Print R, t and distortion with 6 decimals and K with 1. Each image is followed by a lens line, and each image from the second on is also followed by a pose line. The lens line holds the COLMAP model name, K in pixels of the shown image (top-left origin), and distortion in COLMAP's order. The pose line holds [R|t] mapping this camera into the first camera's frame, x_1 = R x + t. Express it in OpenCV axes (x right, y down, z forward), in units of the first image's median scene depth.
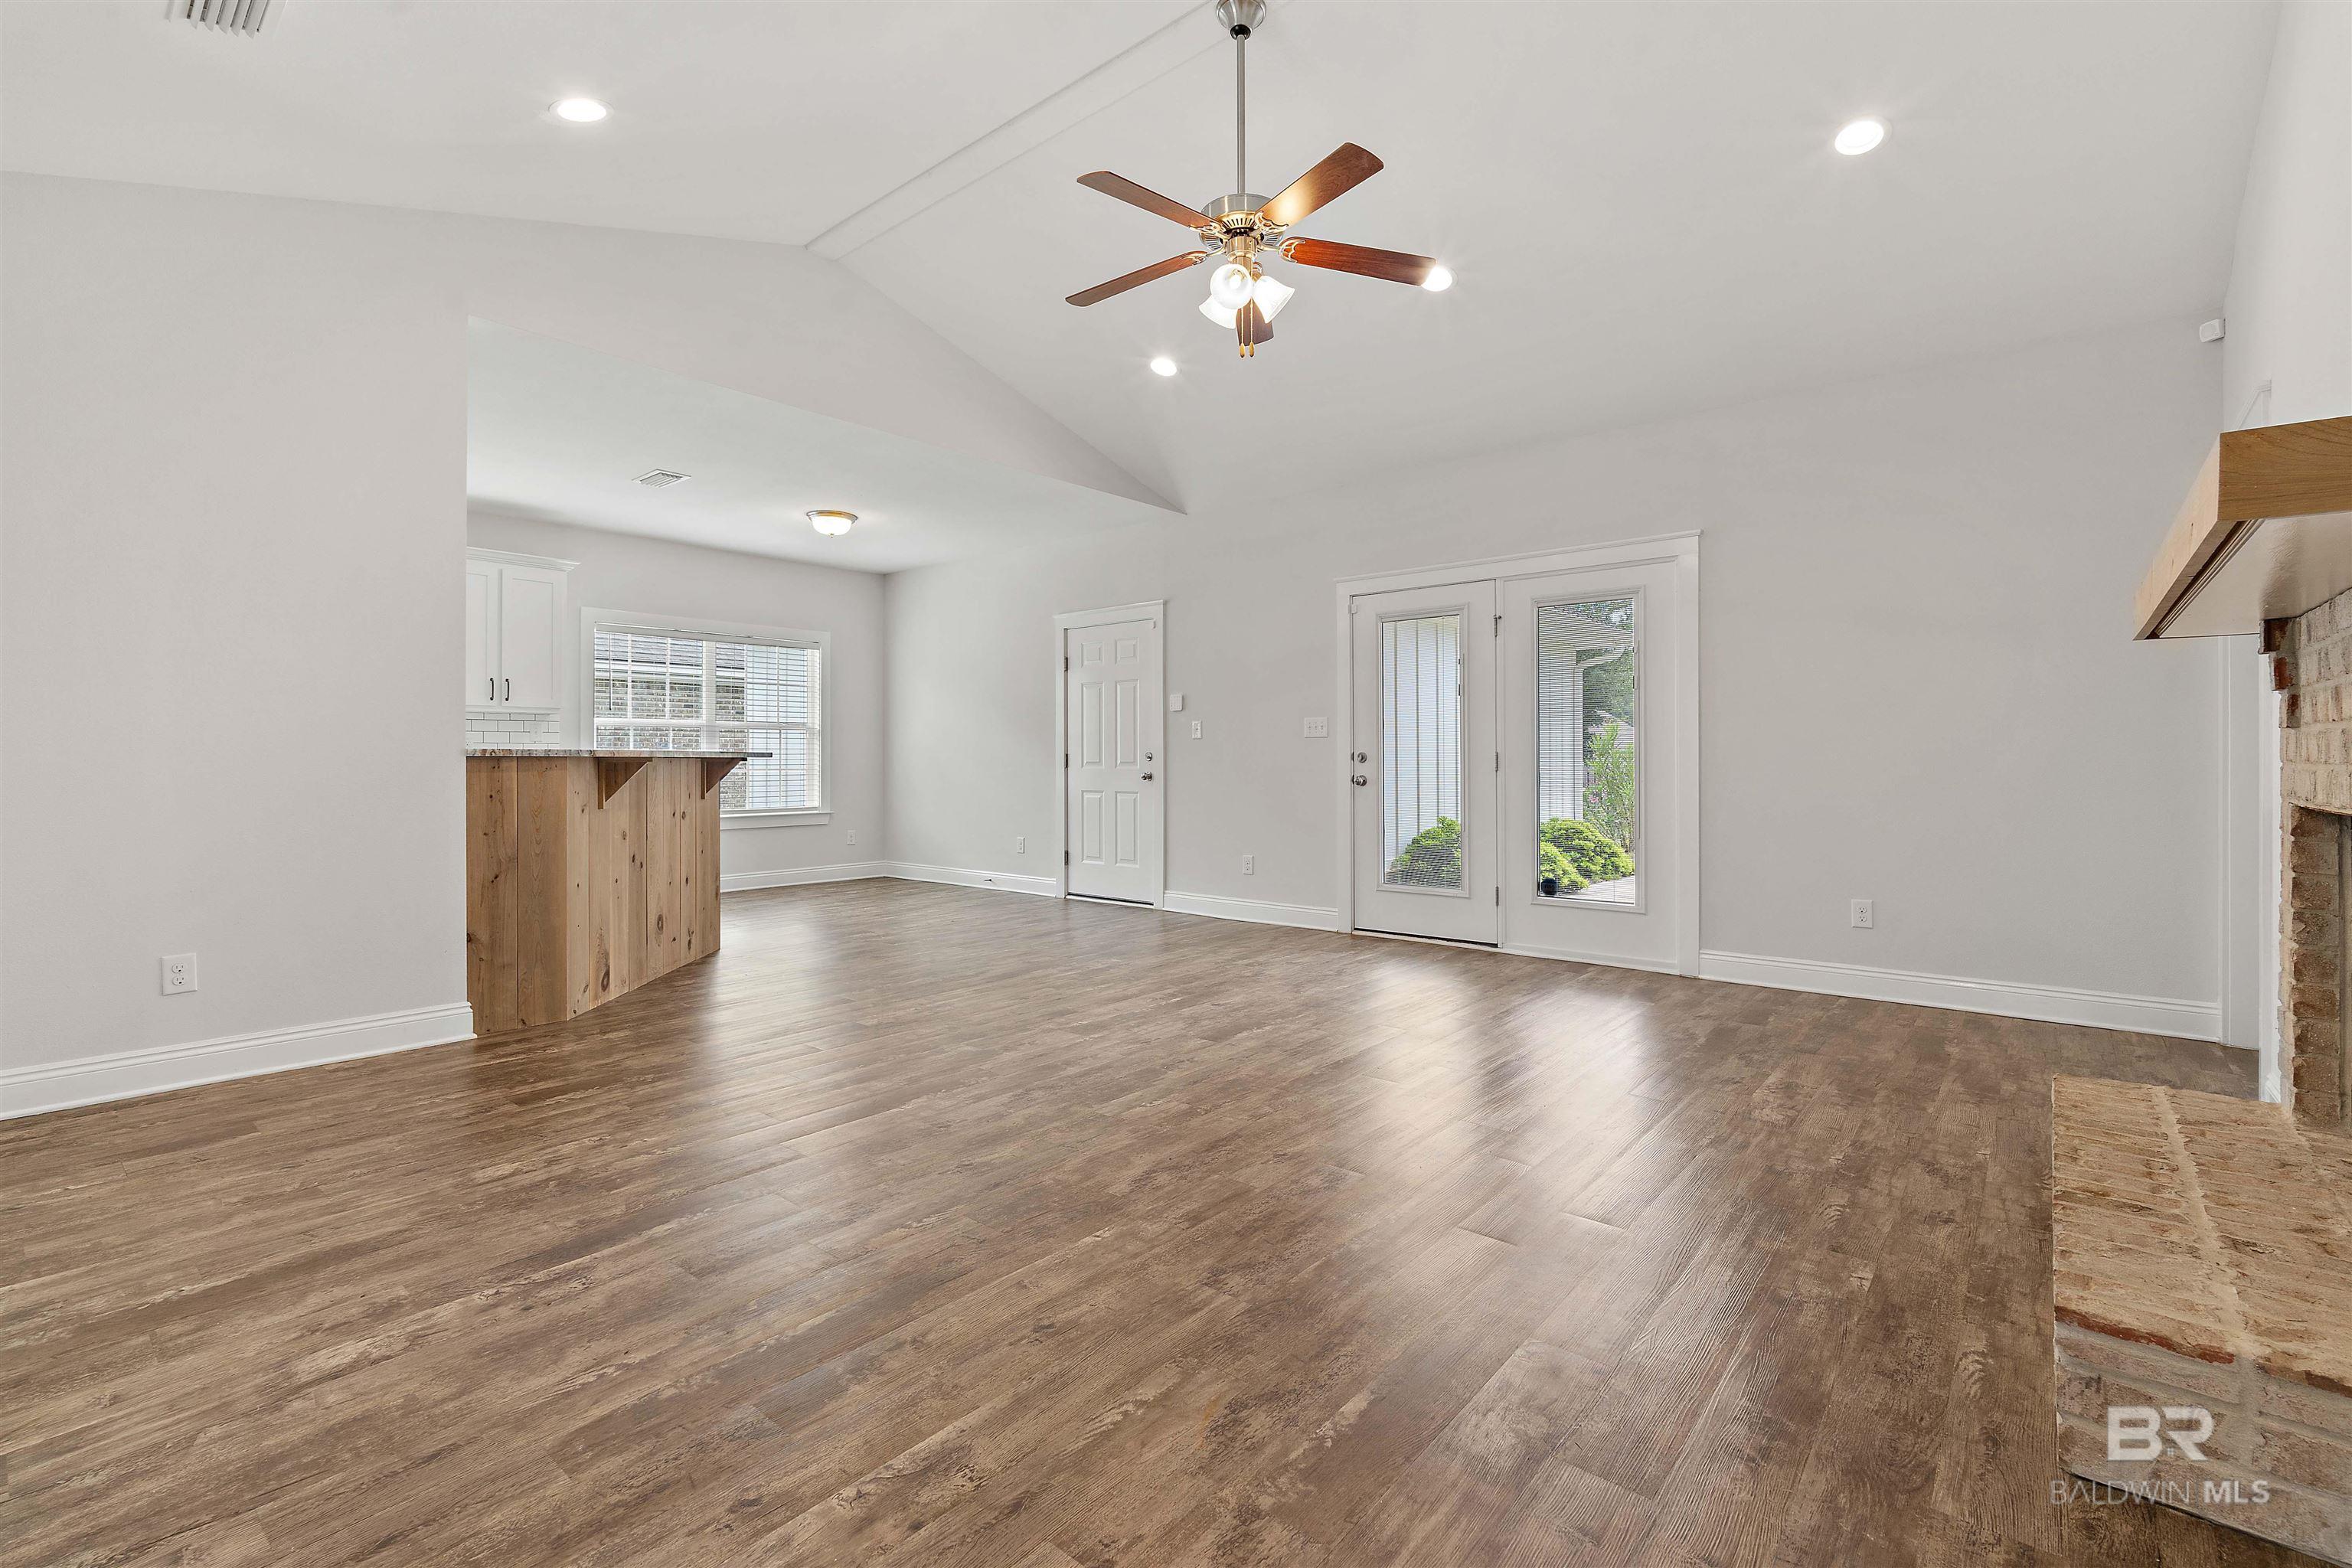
lens RADIAL K [[1027.9, 0, 1199.2], [0, 1027.9, 781.2], [0, 0, 1]] dist [-0.007793, 0.001694]
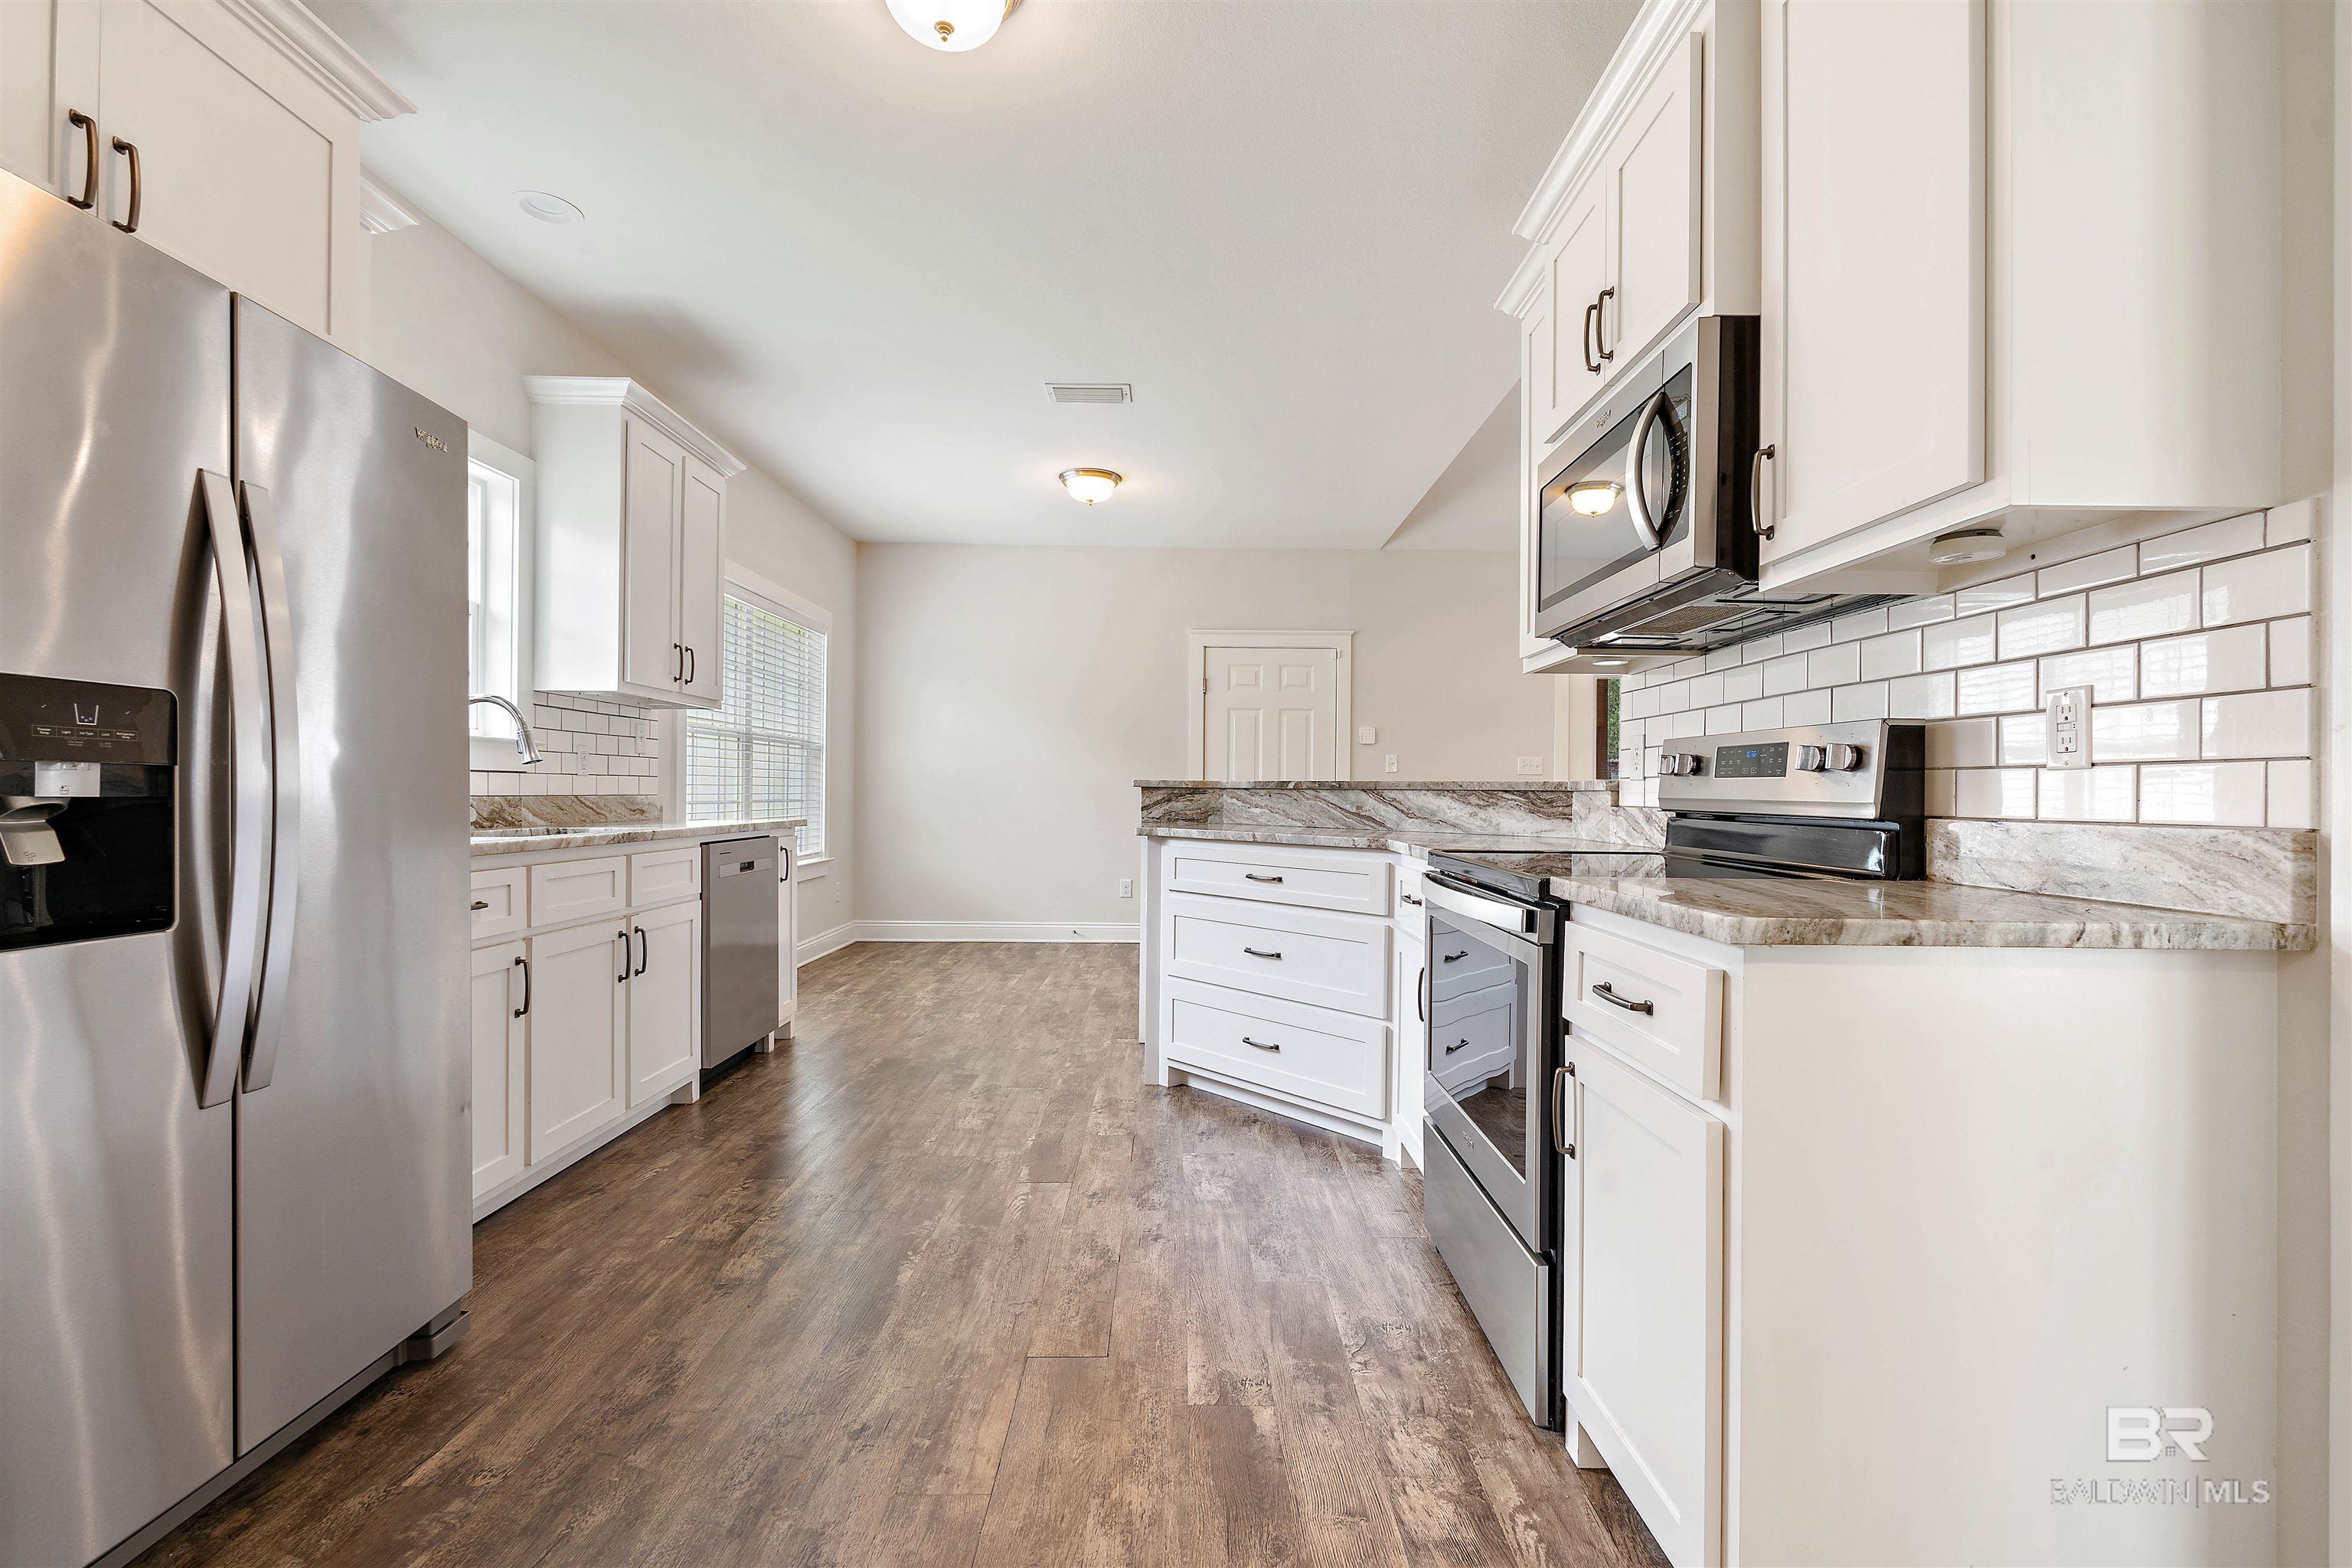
lens RADIAL K [[1027.9, 0, 1169.9], [0, 1027.9, 782.7], [0, 0, 1]] dist [-0.007793, 0.001694]
pose [[0.782108, 0.014306, 0.622978, -2.414335], [0.001923, 0.999676, -0.025371, -0.020322], [-0.623140, 0.021041, 0.781827, 1.091428]]
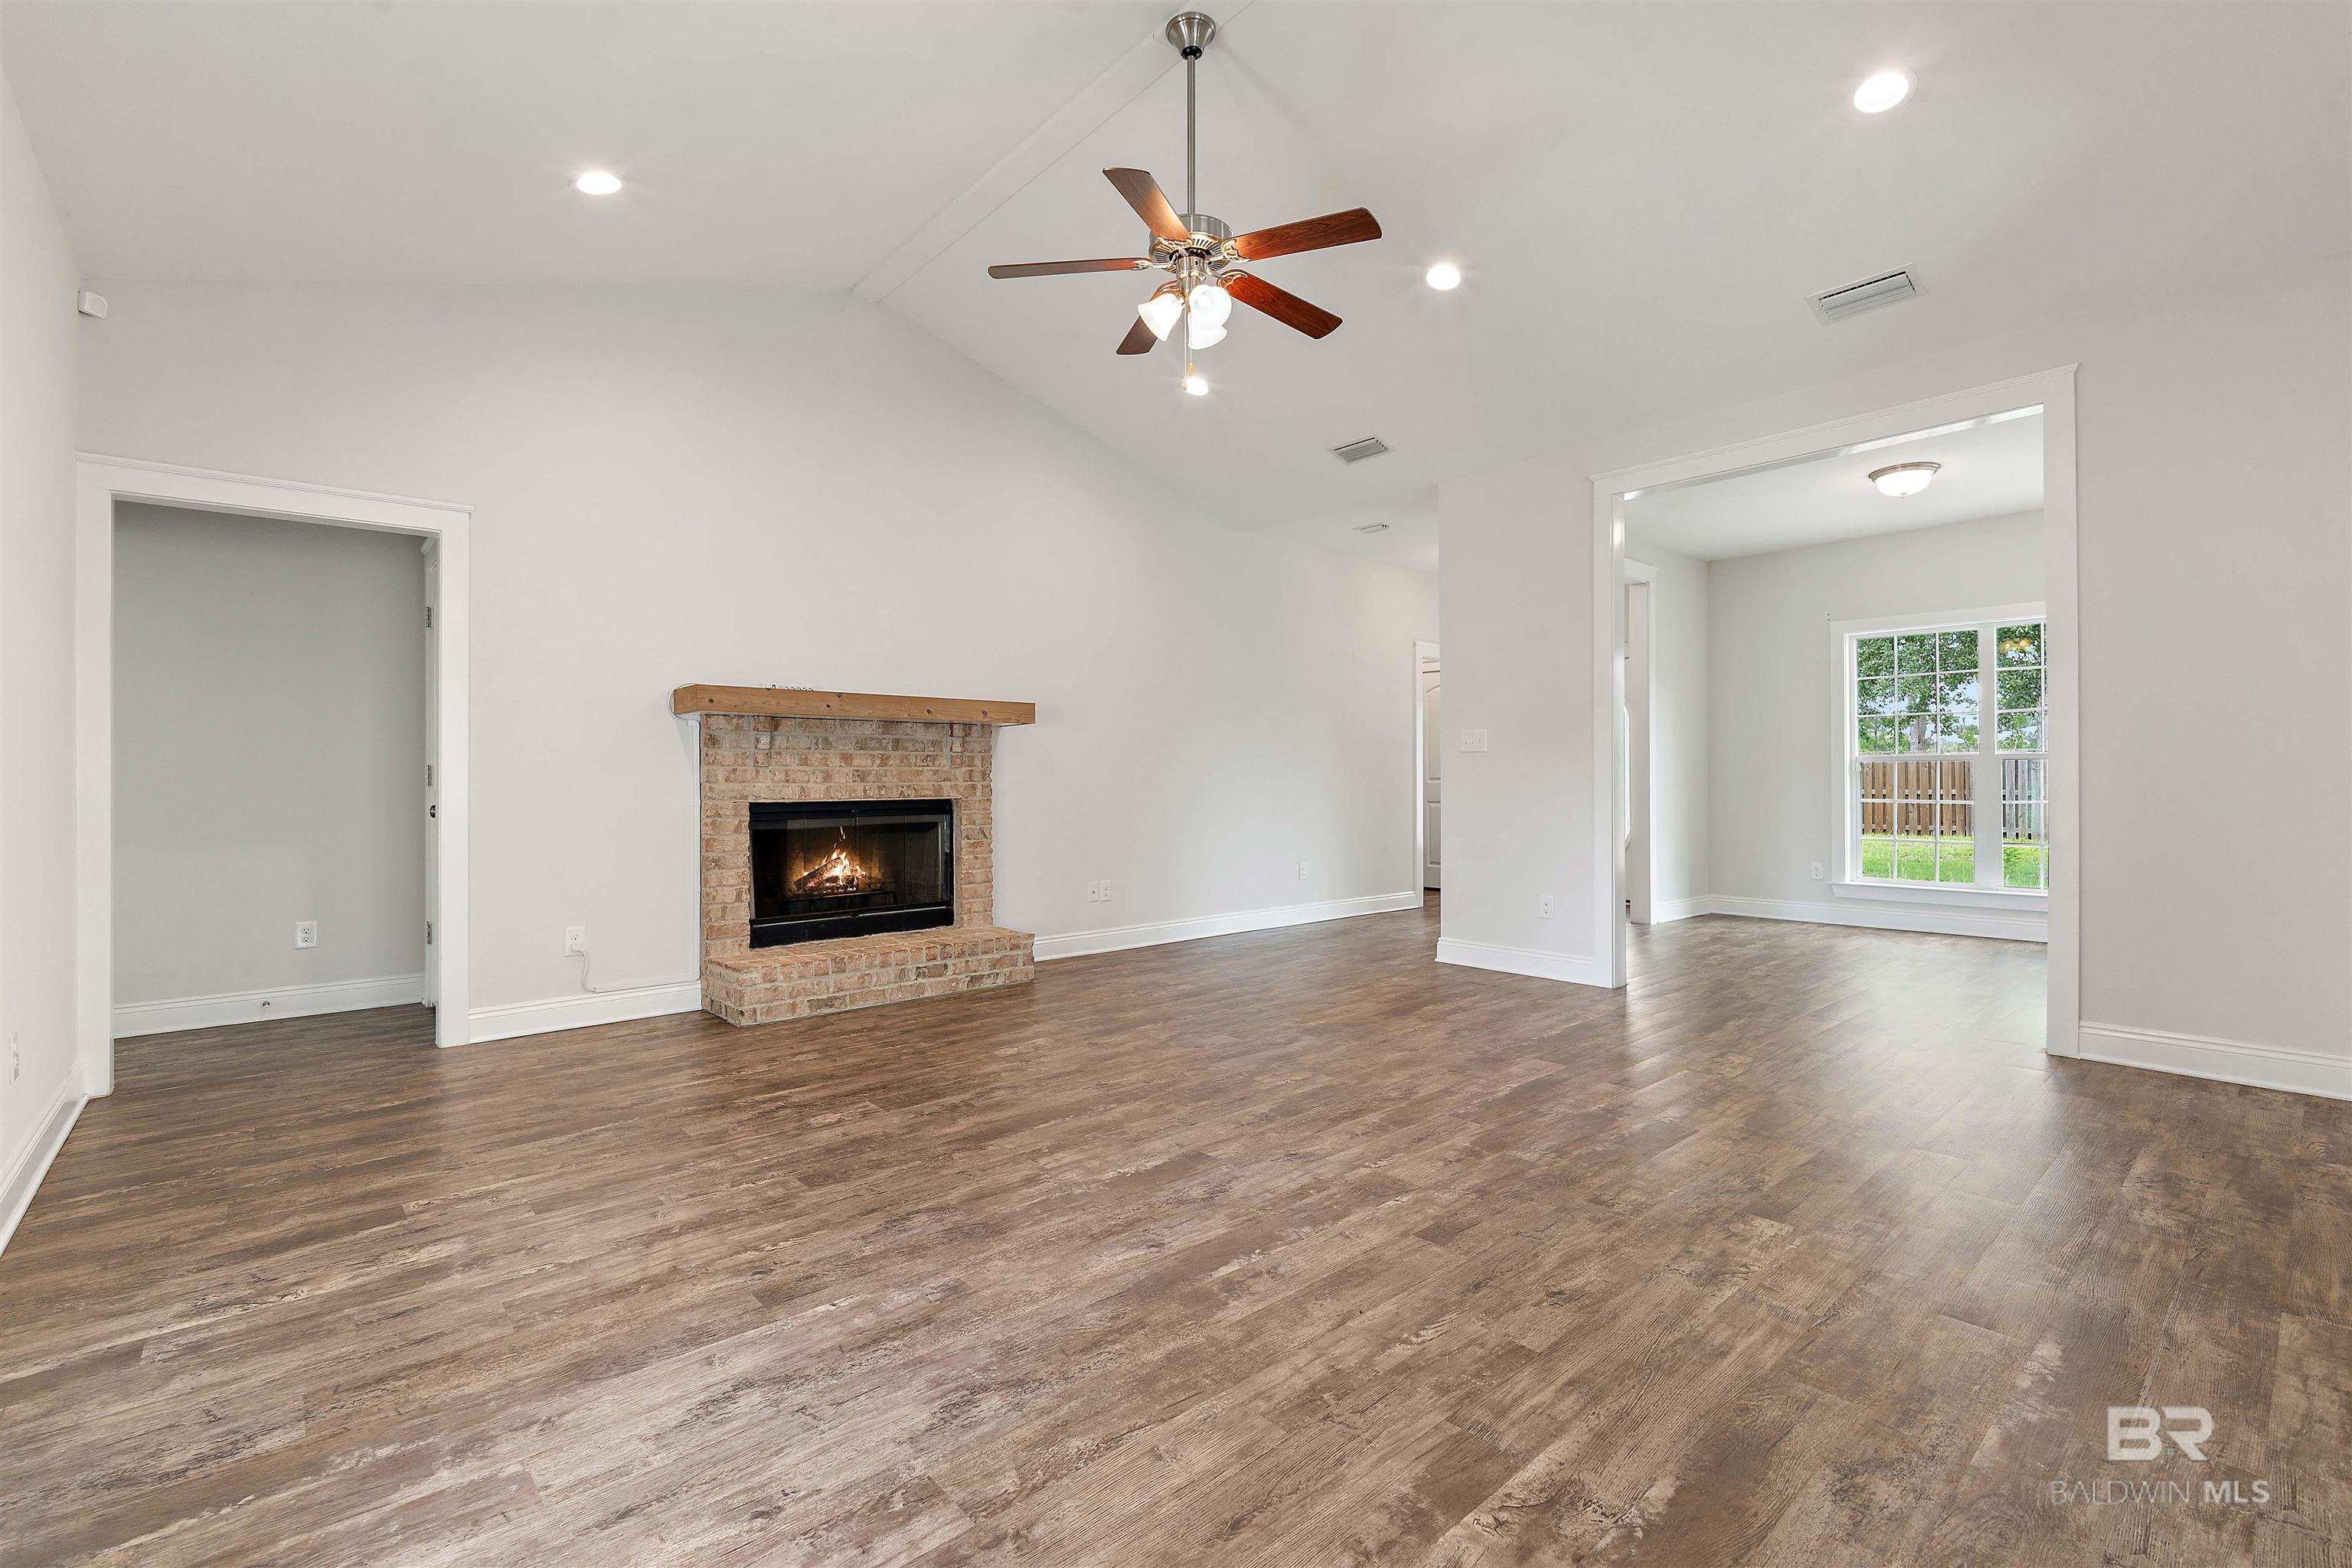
lens RADIAL K [[1027.9, 0, 1196.2], [0, 1027.9, 807.4], [0, 0, 1]] dist [-0.007793, 0.001694]
pose [[-0.990261, 0.002200, 0.139208, -0.144812], [0.008833, 0.998853, 0.047051, -0.057161], [-0.138945, 0.047822, -0.989145, 2.869971]]
